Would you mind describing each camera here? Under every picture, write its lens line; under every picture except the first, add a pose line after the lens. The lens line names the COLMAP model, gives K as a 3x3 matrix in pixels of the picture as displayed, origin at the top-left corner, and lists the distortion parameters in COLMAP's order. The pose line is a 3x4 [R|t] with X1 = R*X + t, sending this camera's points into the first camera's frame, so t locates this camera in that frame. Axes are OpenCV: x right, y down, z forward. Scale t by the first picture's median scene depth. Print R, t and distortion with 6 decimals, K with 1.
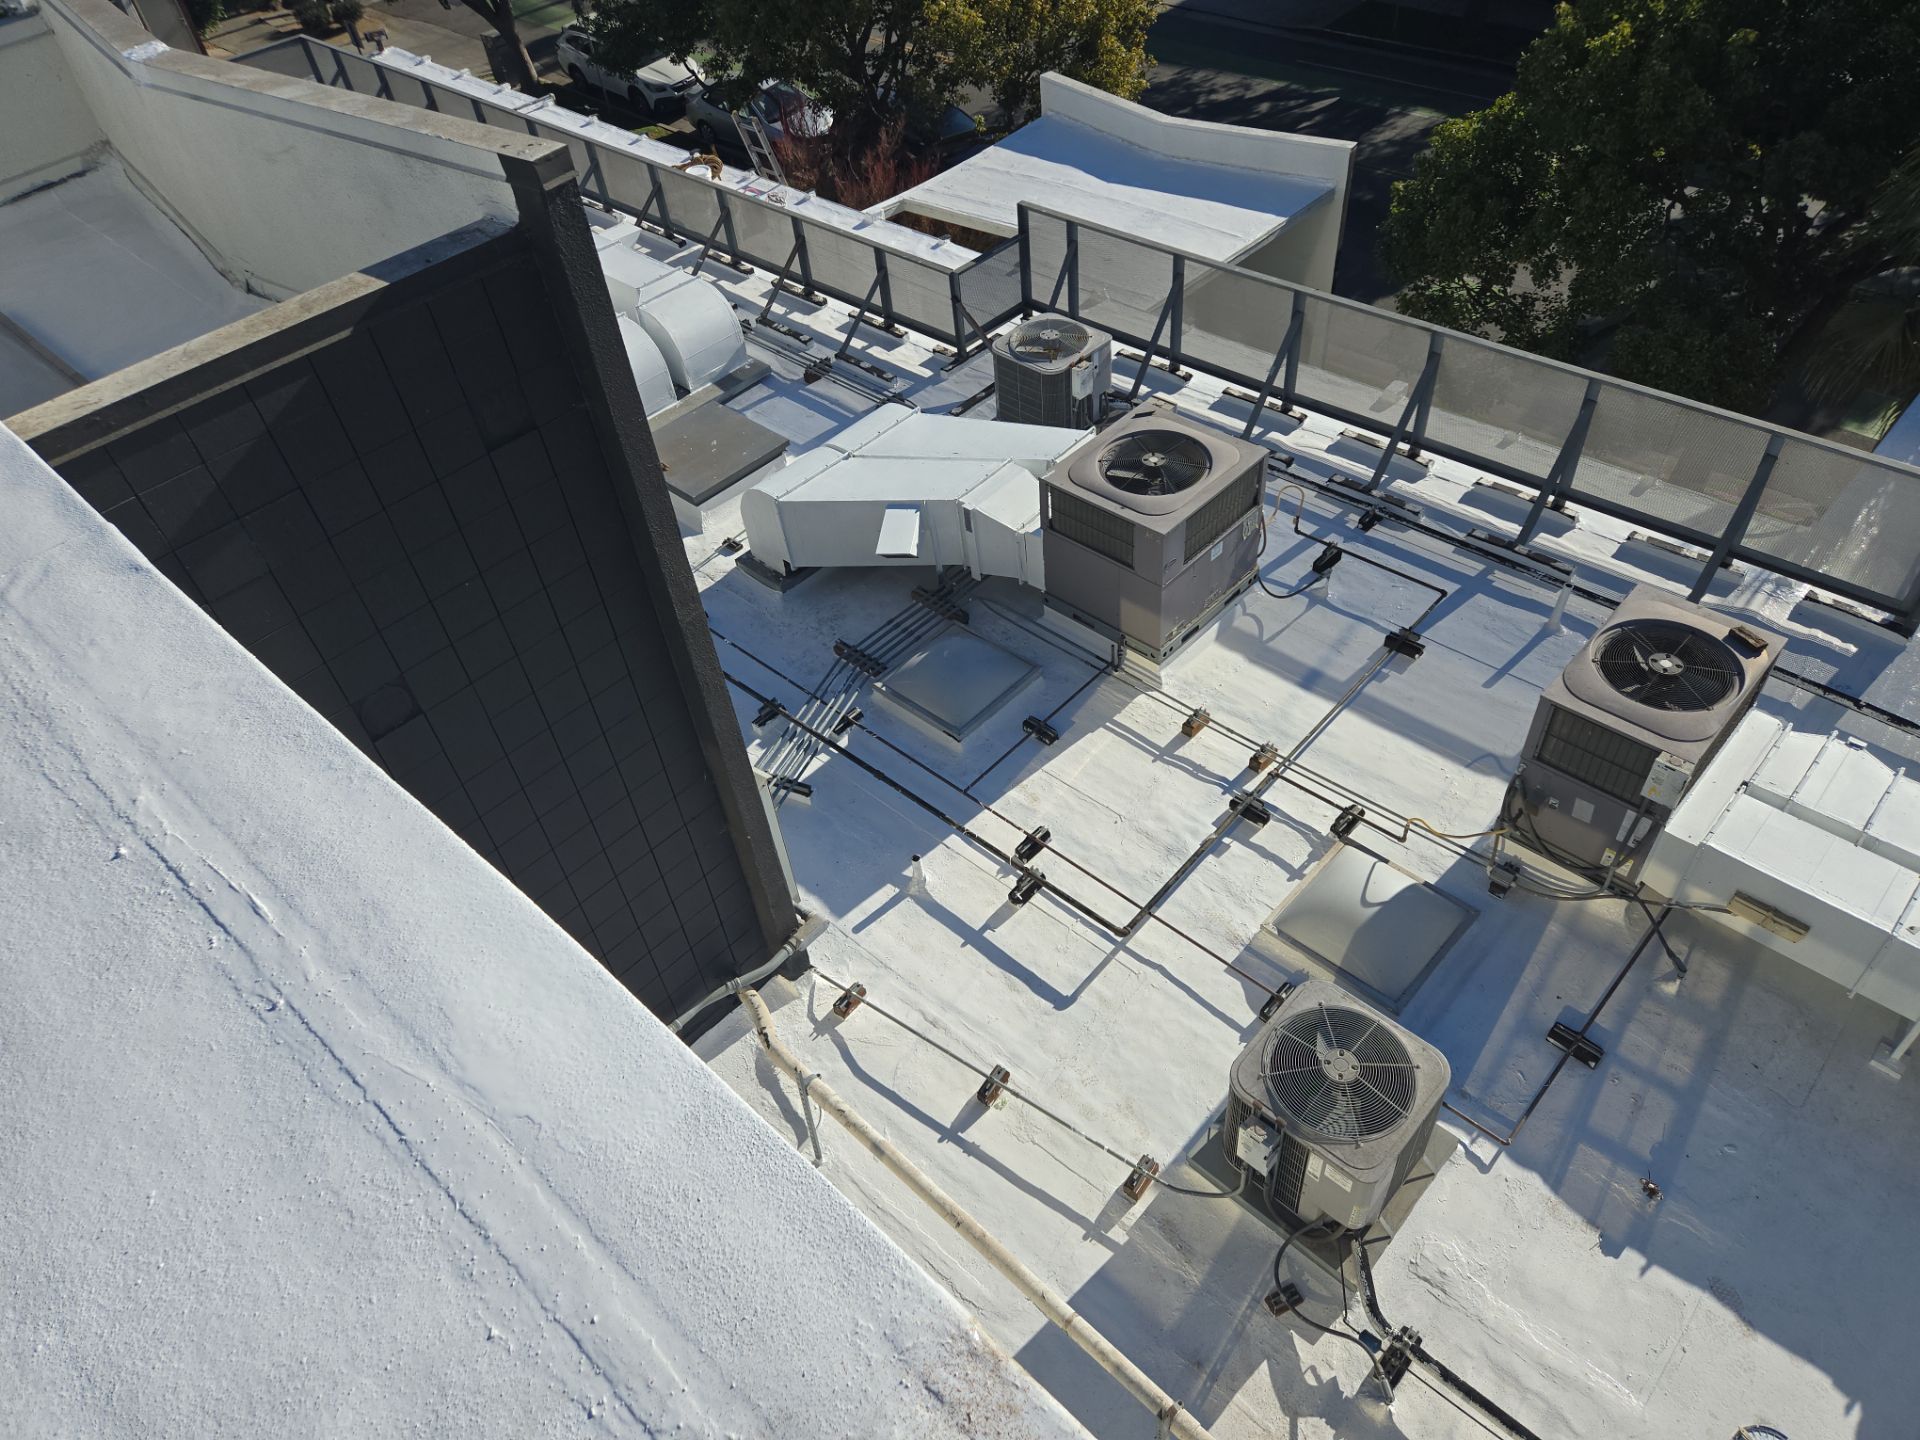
lens RADIAL K [[1277.7, 0, 957.6], [0, 1277.7, 712.9], [0, 0, 1]] dist [0.084077, -0.068656]
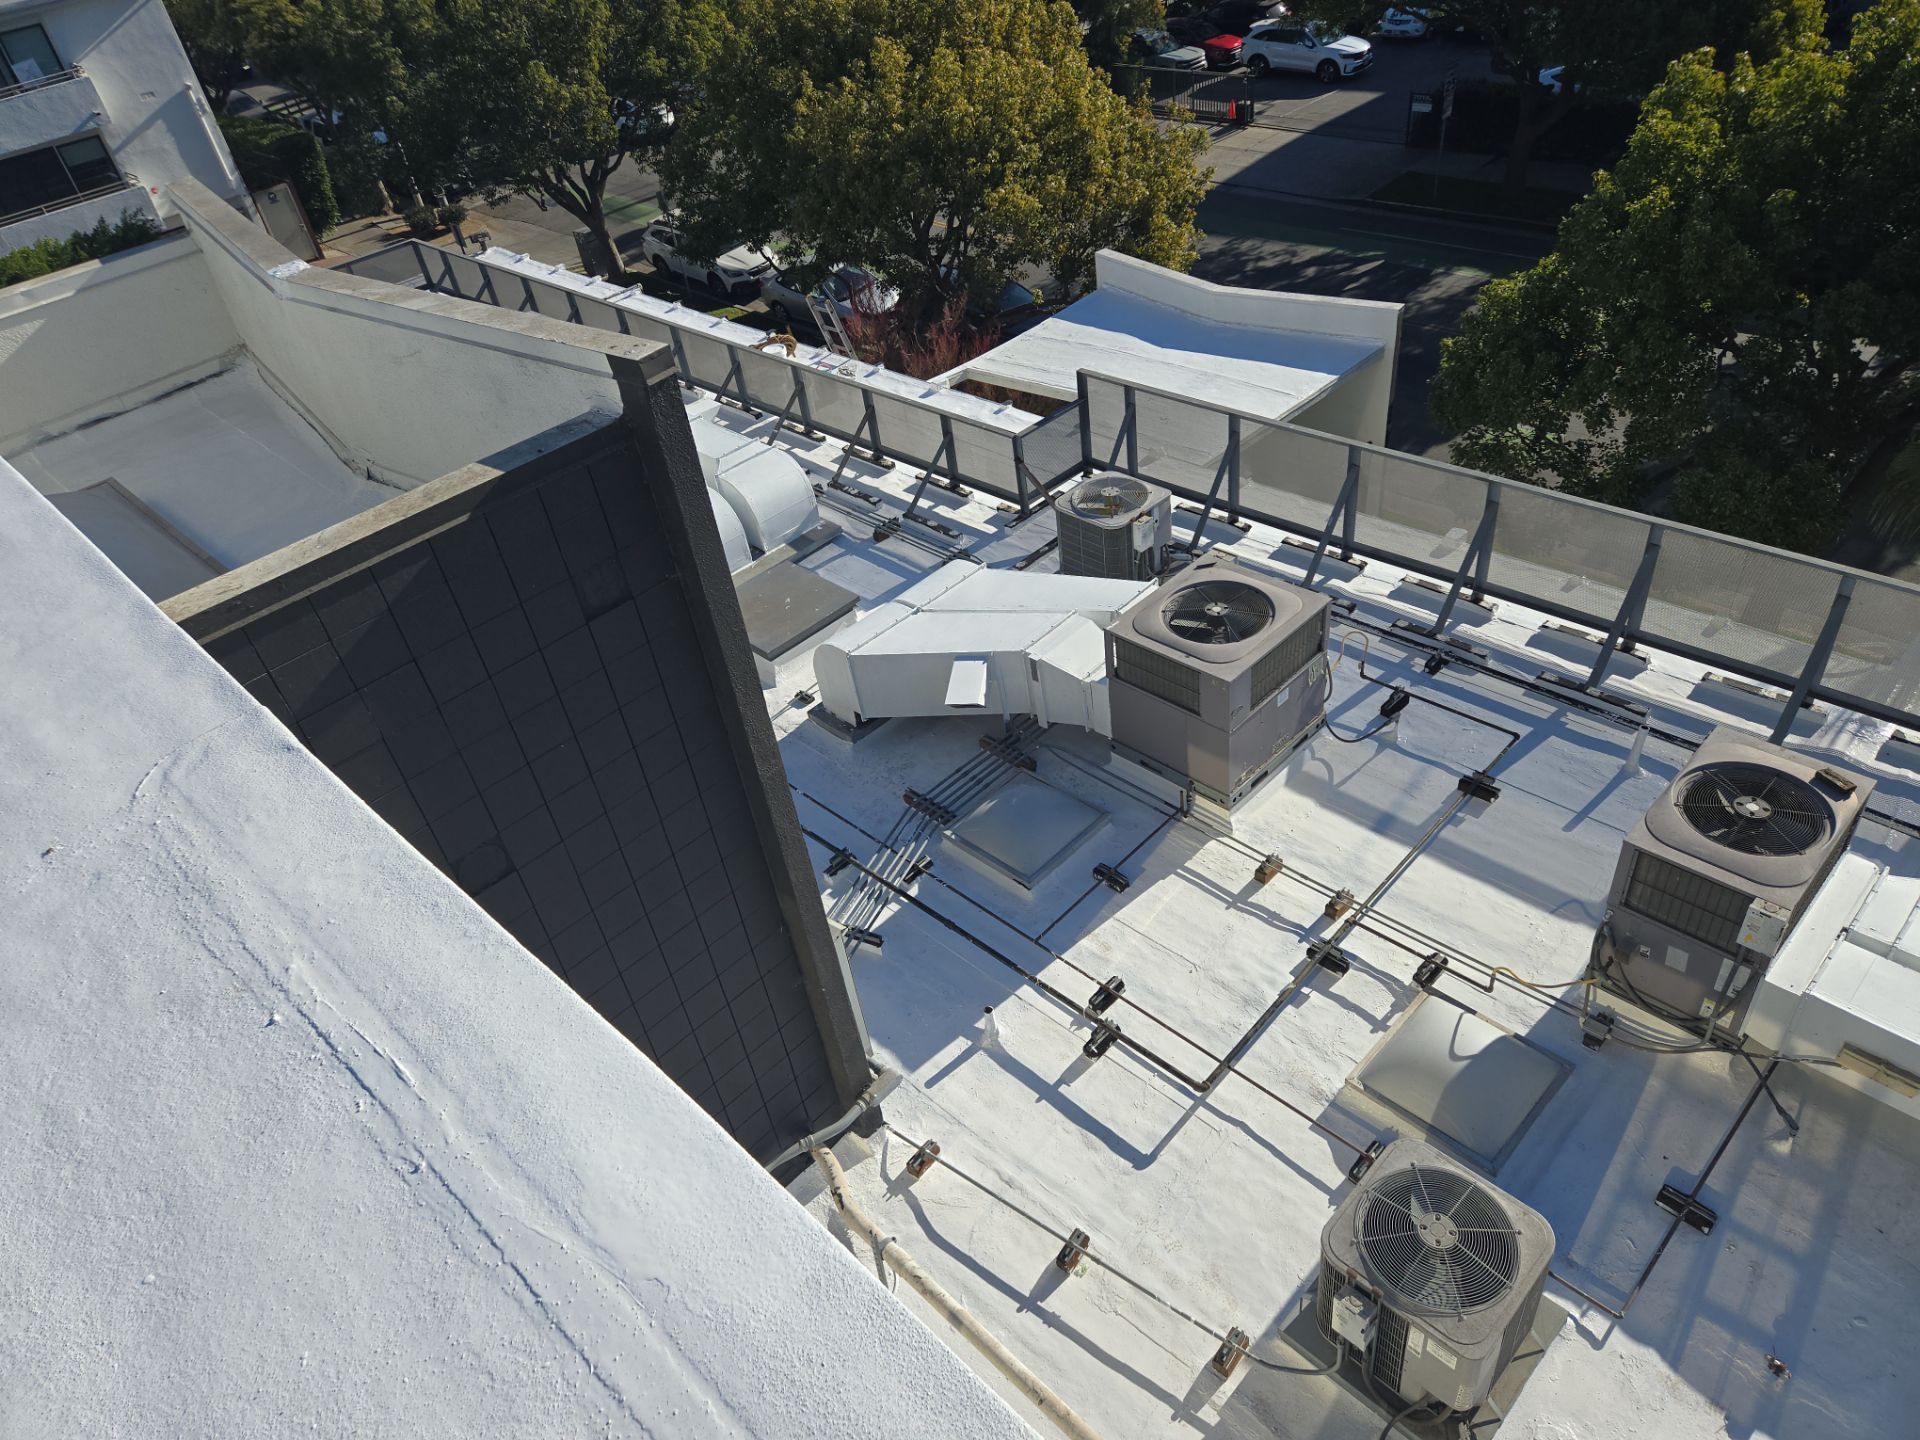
lens RADIAL K [[1277.7, 0, 963.1], [0, 1277.7, 721.3], [0, 0, 1]] dist [0.084077, -0.068656]
pose [[0.998926, -0.014599, -0.043981, -0.005480], [0.009863, 0.994312, -0.106045, -0.003117], [0.045279, 0.105498, 0.993388, -0.010735]]
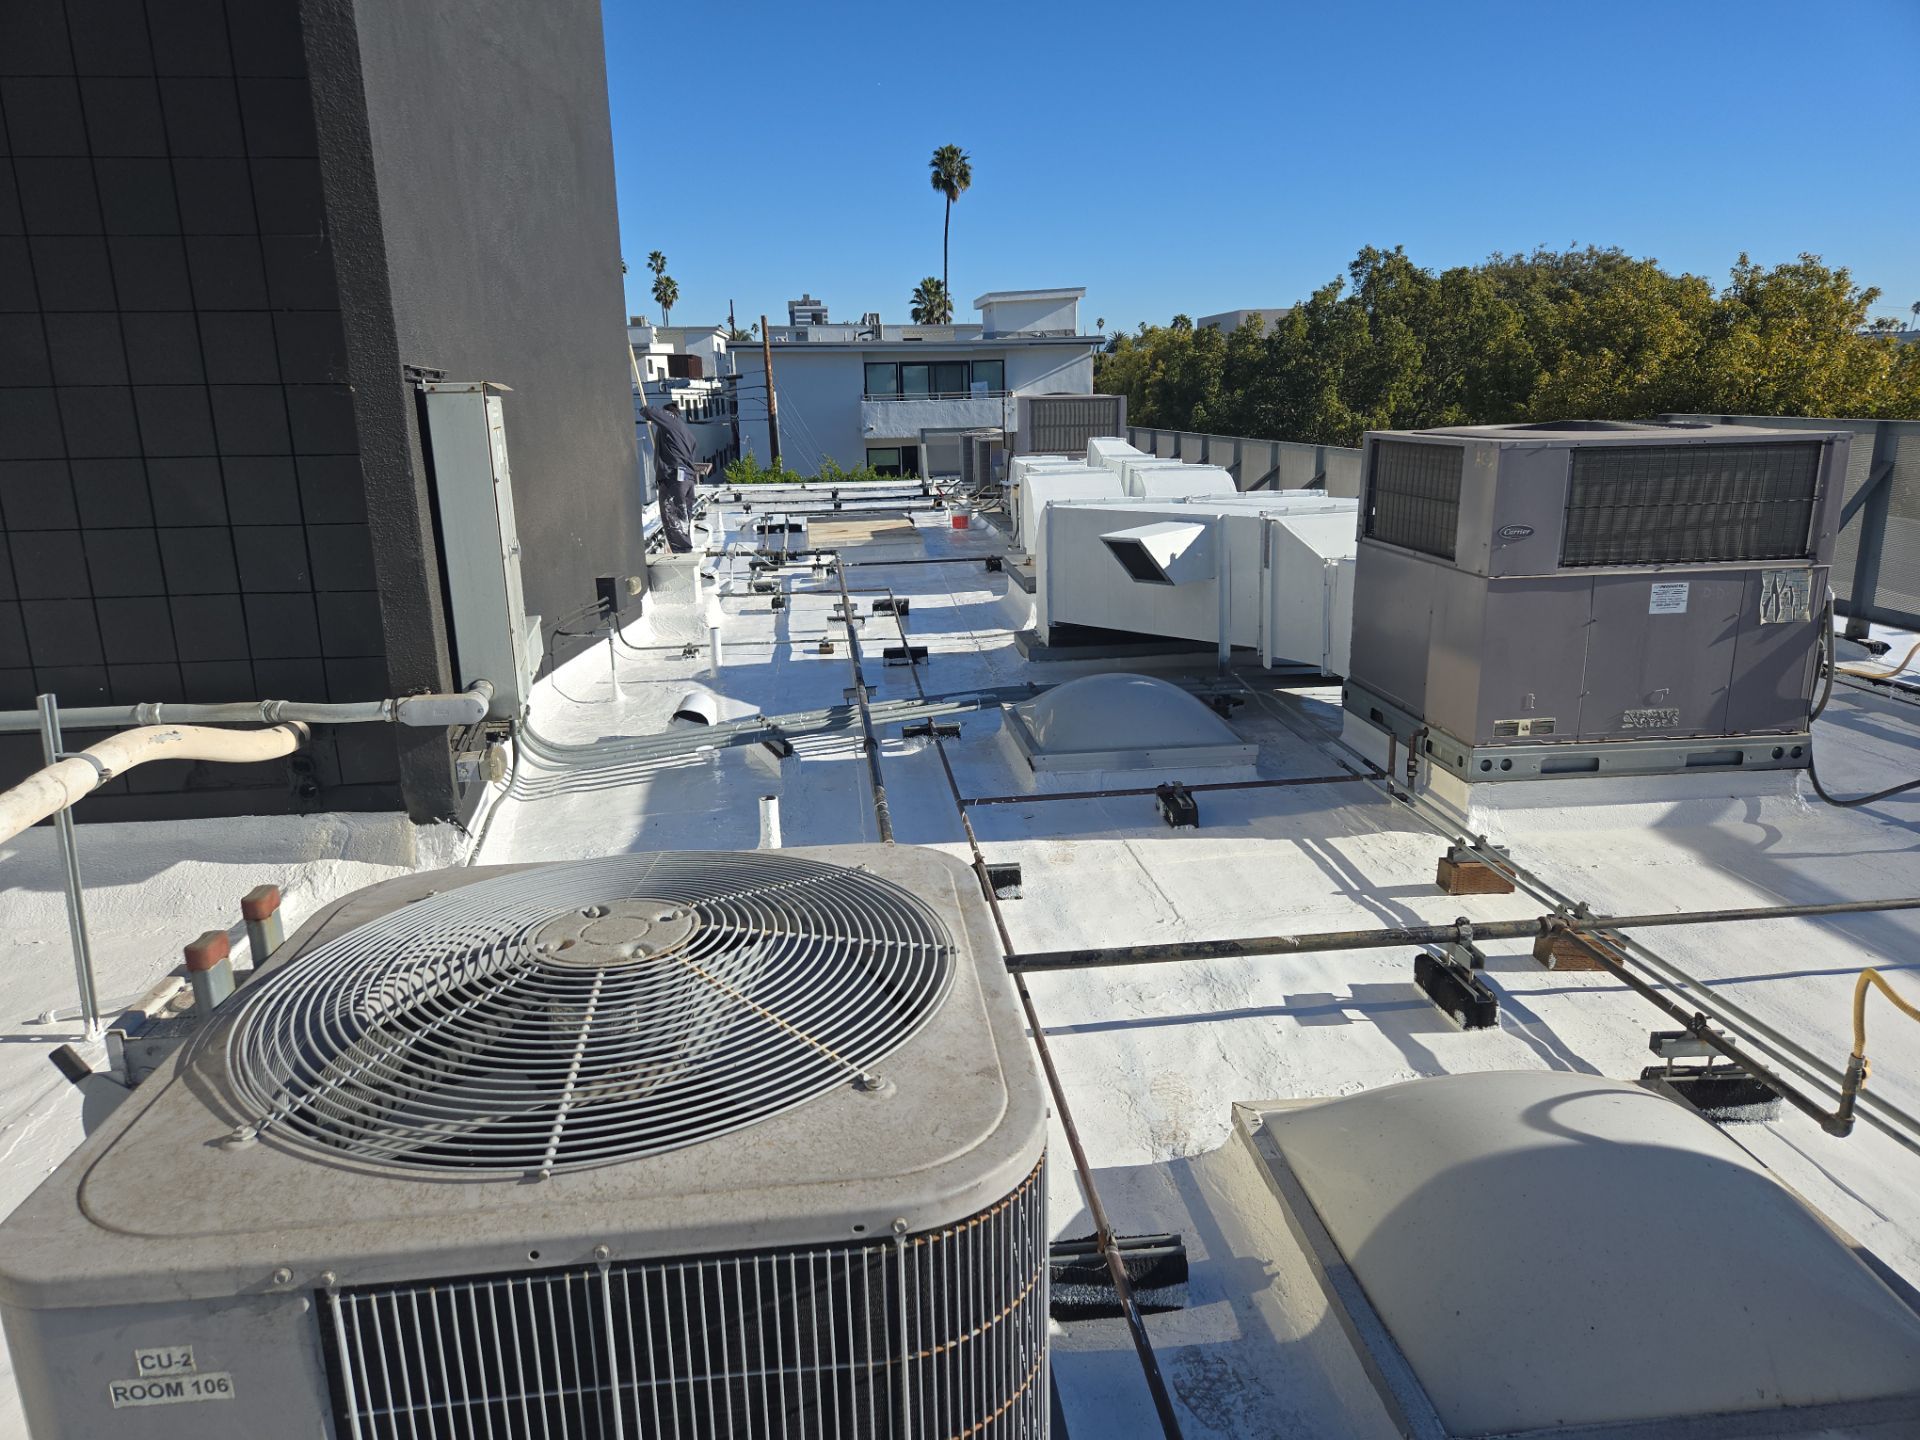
lens RADIAL K [[1277.7, 0, 975.1], [0, 1277.7, 721.2], [0, 0, 1]] dist [0.084077, -0.068656]
pose [[0.759374, 0.225857, -0.610197, 0.358200], [-0.492764, 0.812051, -0.312662, 0.216358], [0.424894, 0.538110, 0.727944, 0.650338]]
